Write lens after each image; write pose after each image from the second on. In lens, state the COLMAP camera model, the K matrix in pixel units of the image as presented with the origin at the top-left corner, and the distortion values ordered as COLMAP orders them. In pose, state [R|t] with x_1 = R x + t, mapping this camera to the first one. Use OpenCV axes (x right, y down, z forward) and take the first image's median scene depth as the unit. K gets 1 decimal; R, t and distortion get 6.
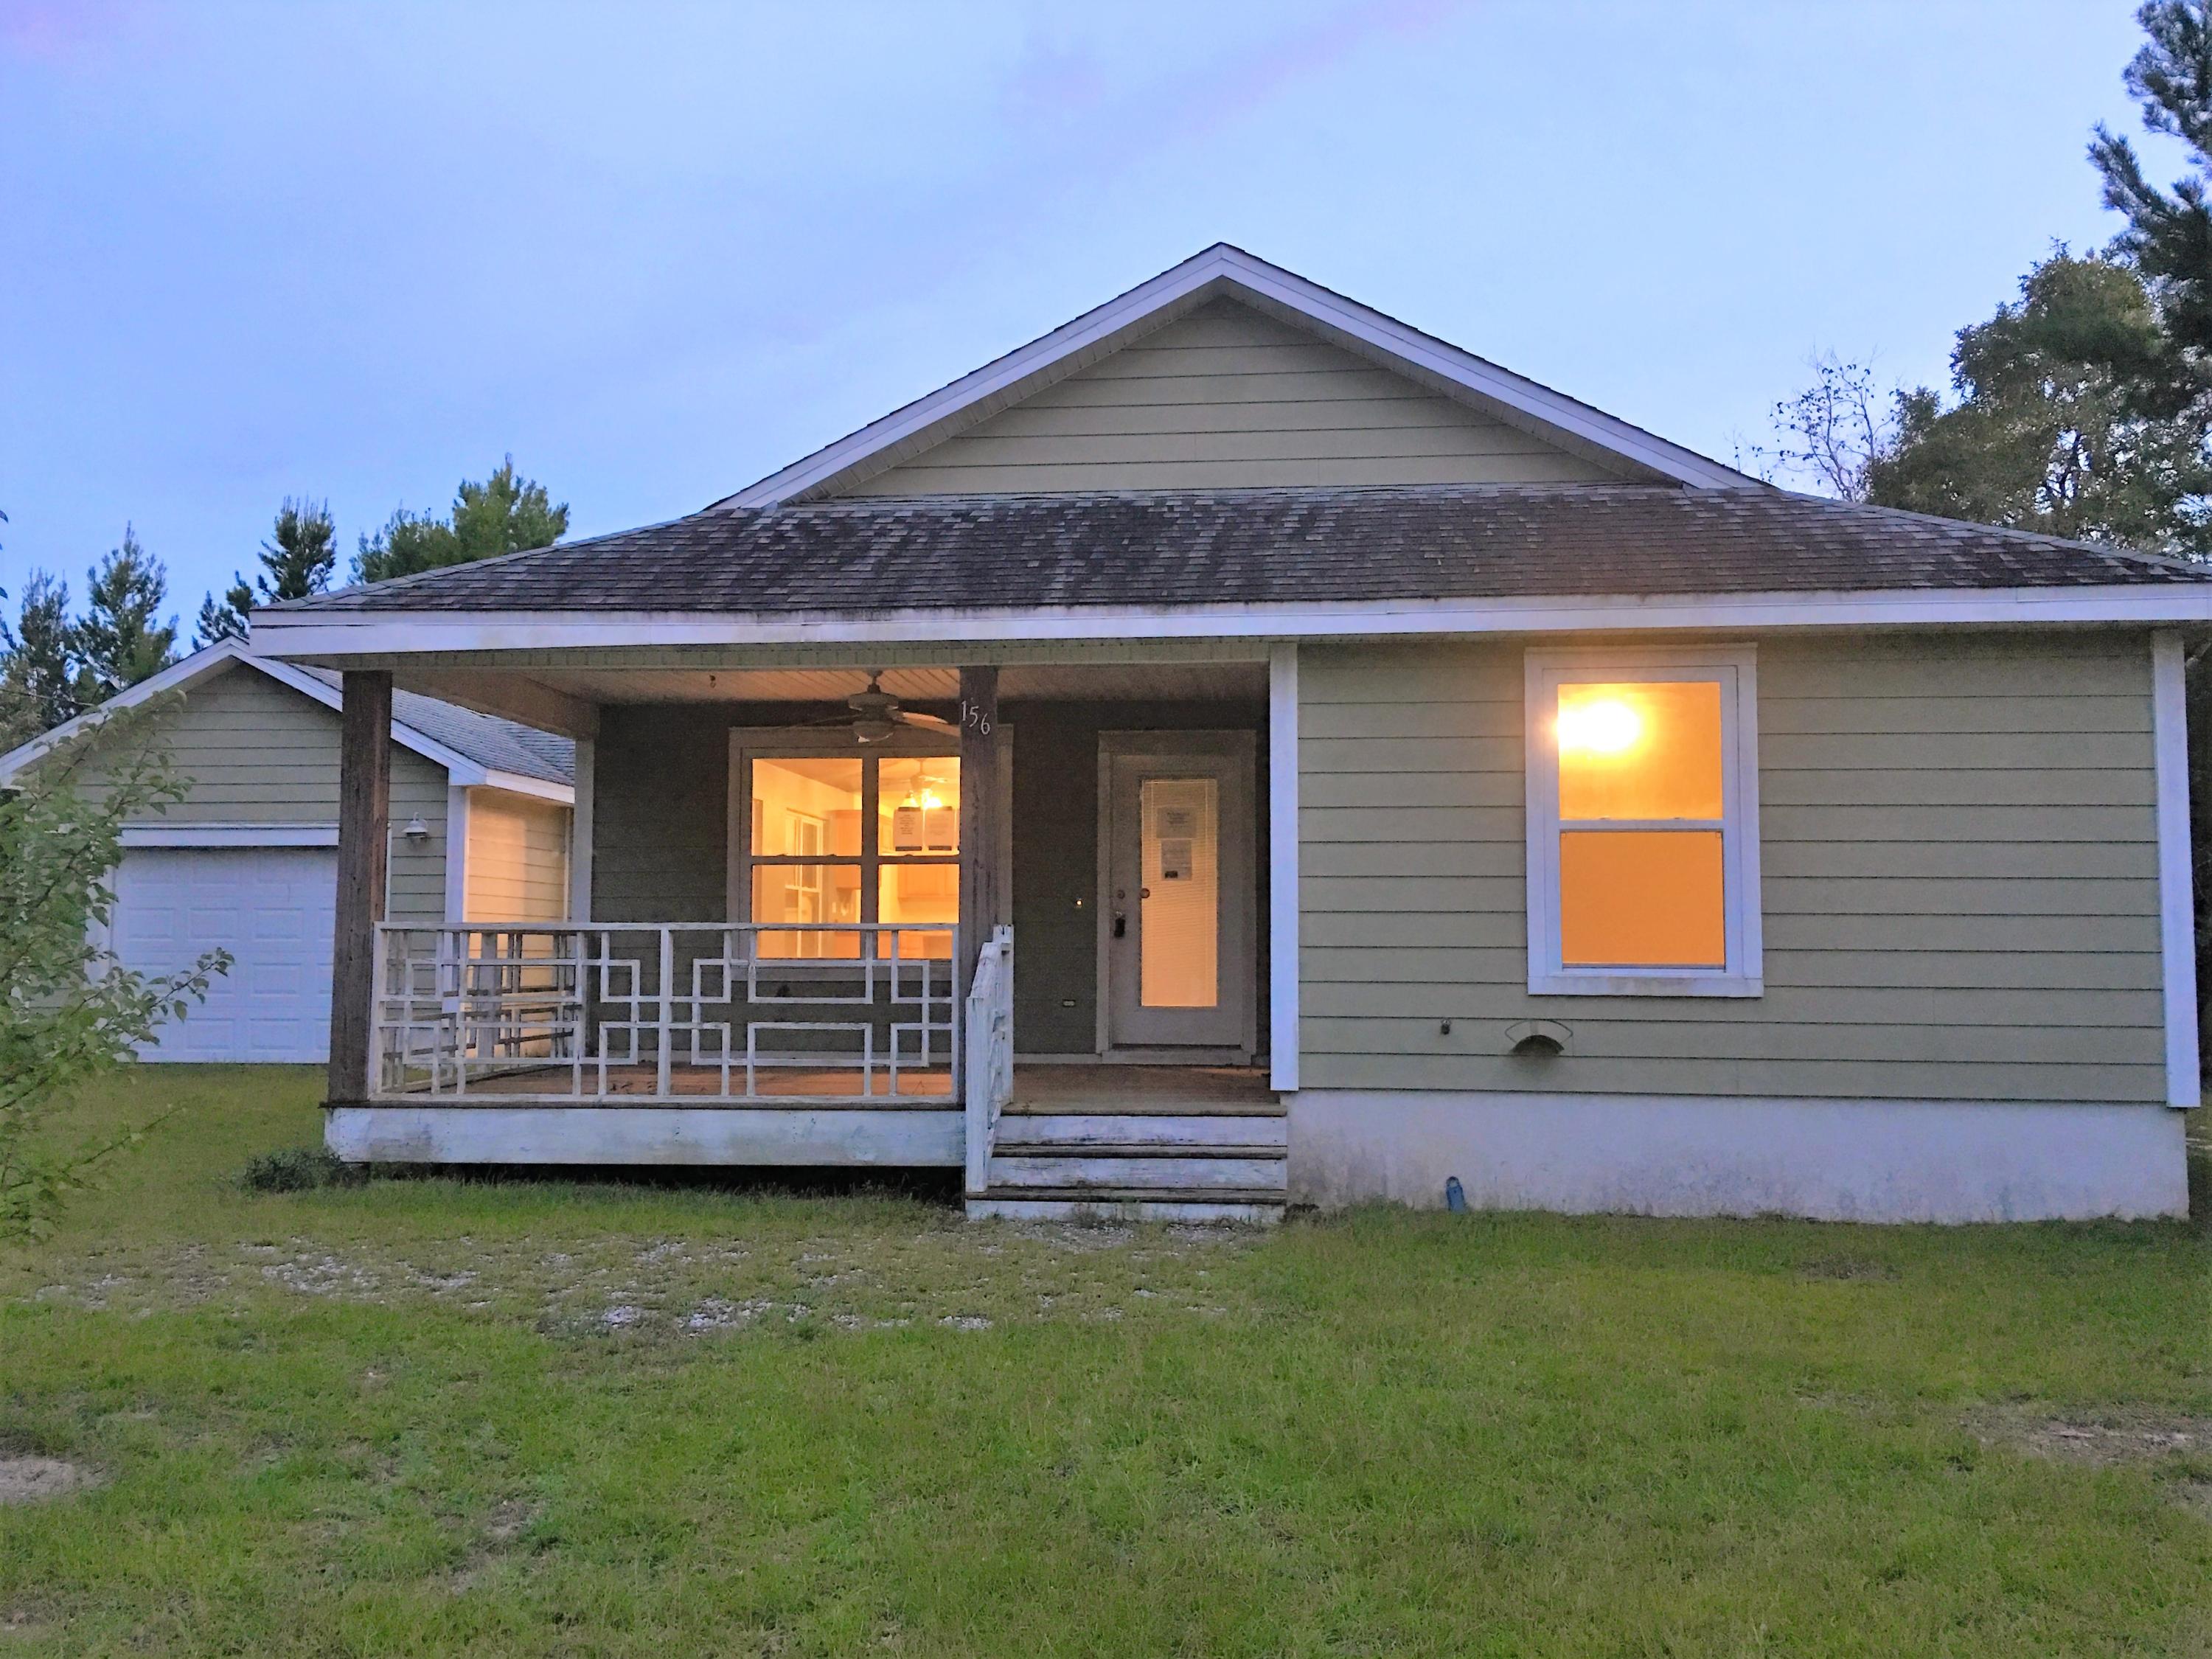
lens RADIAL K [[2011.5, 0, 1098.3], [0, 2011.5, 820.1], [0, 0, 1]] dist [0.135125, -0.216545]
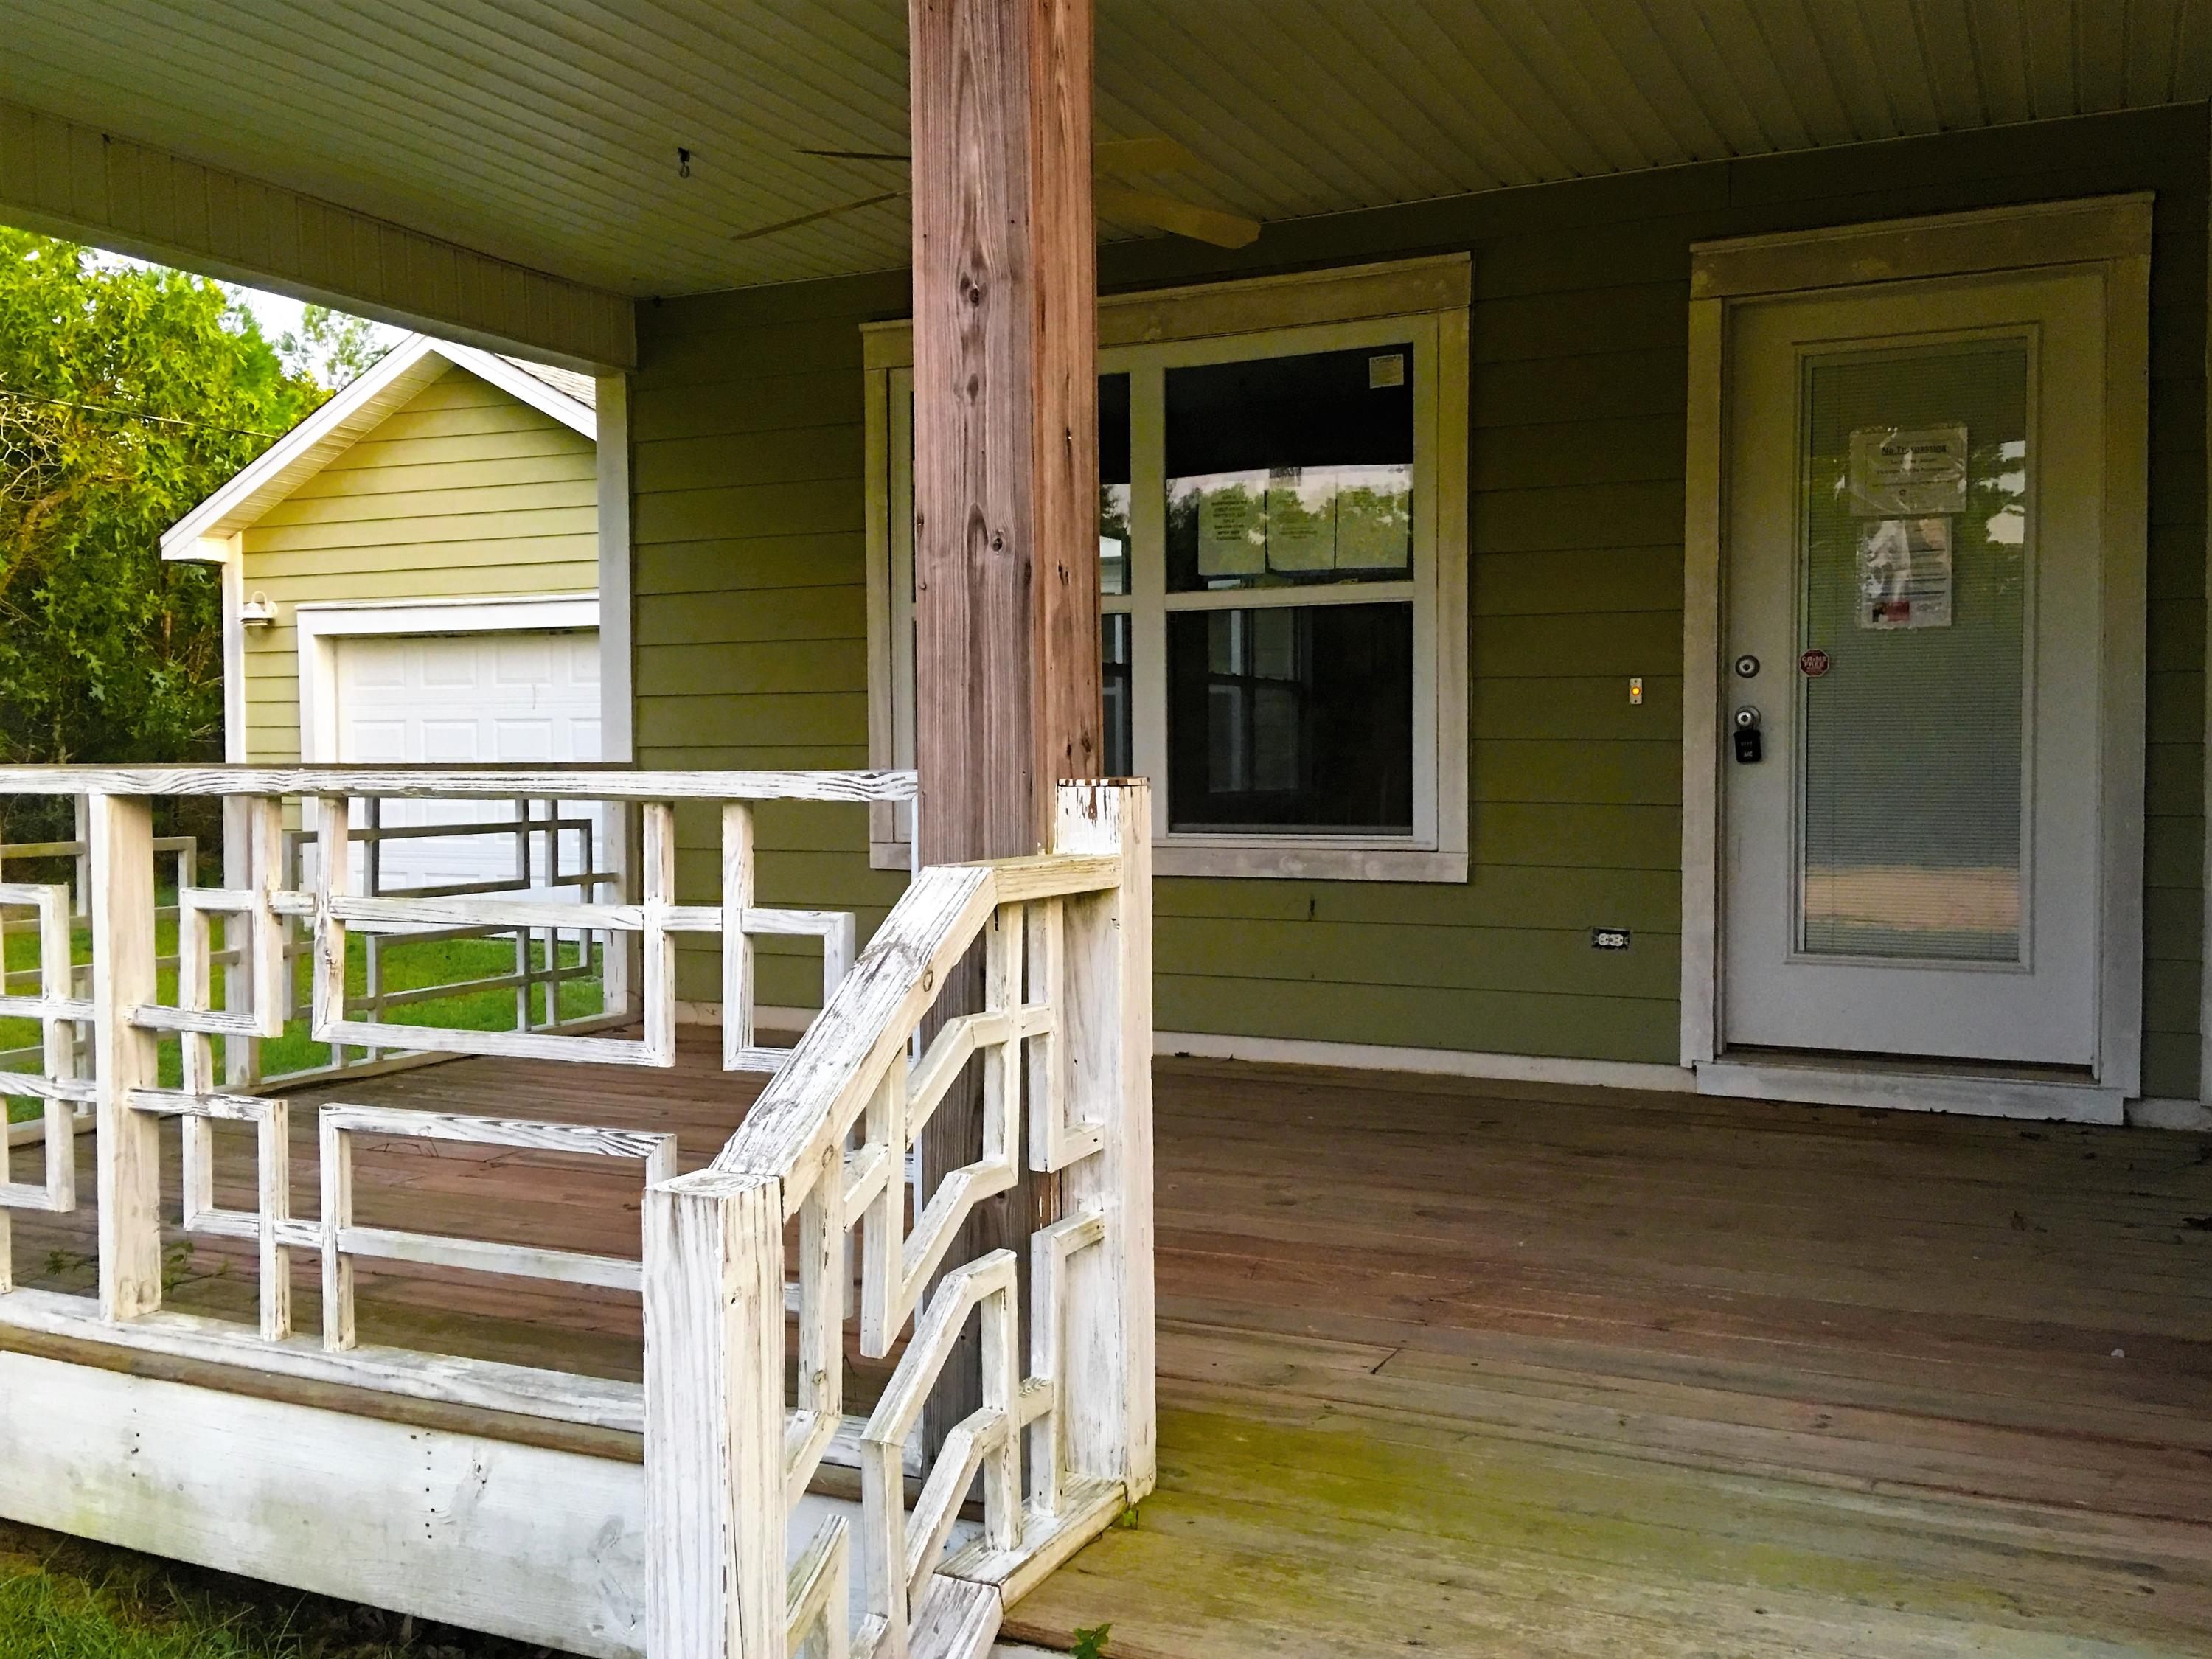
lens RADIAL K [[2011.5, 0, 1098.3], [0, 2011.5, 820.1], [0, 0, 1]] dist [0.135125, -0.216545]
pose [[0.939635, 0.005792, -0.342131, 0.036474], [0.028022, 0.995196, 0.093810, 0.033238], [0.341030, -0.097735, 0.934958, 0.759723]]
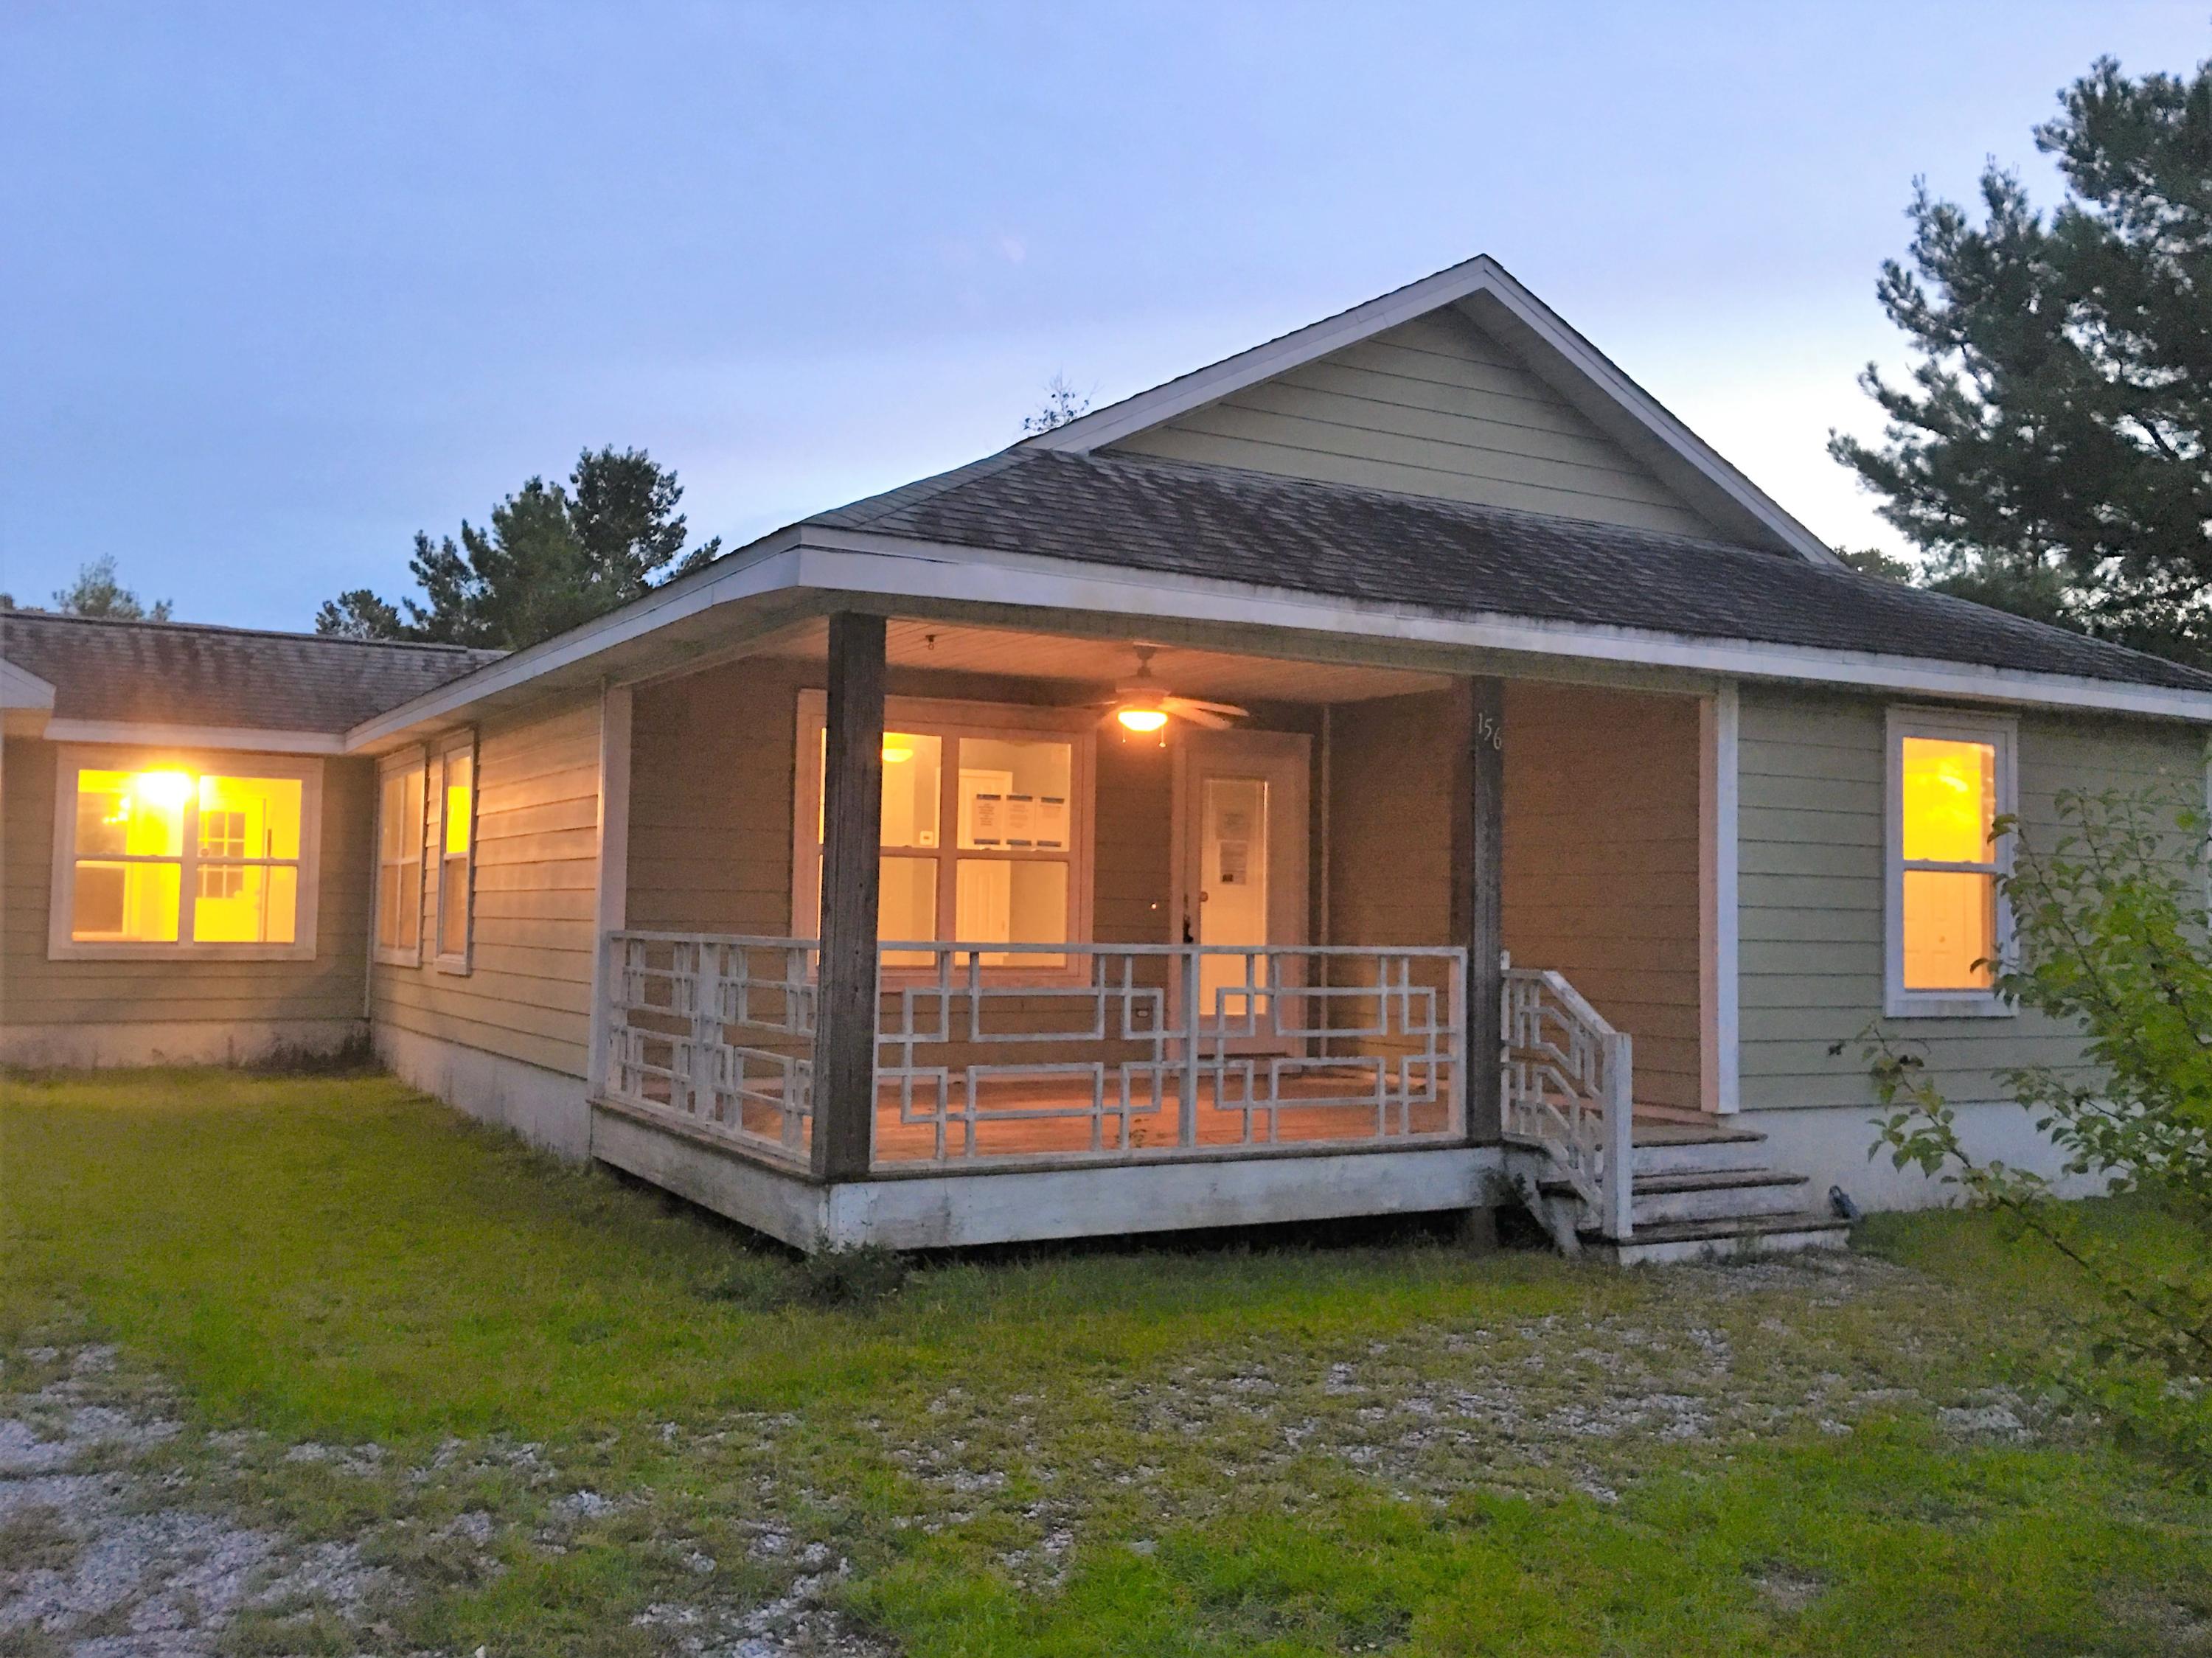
lens RADIAL K [[1990.1, 0, 1111.1], [0, 1990.1, 814.5], [0, 0, 1]] dist [0.131459, -0.201293]
pose [[0.809001, 0.040007, 0.586445, -0.741736], [-0.053706, 0.998539, 0.005968, -0.007782], [-0.585349, -0.036323, 0.809967, 0.339263]]
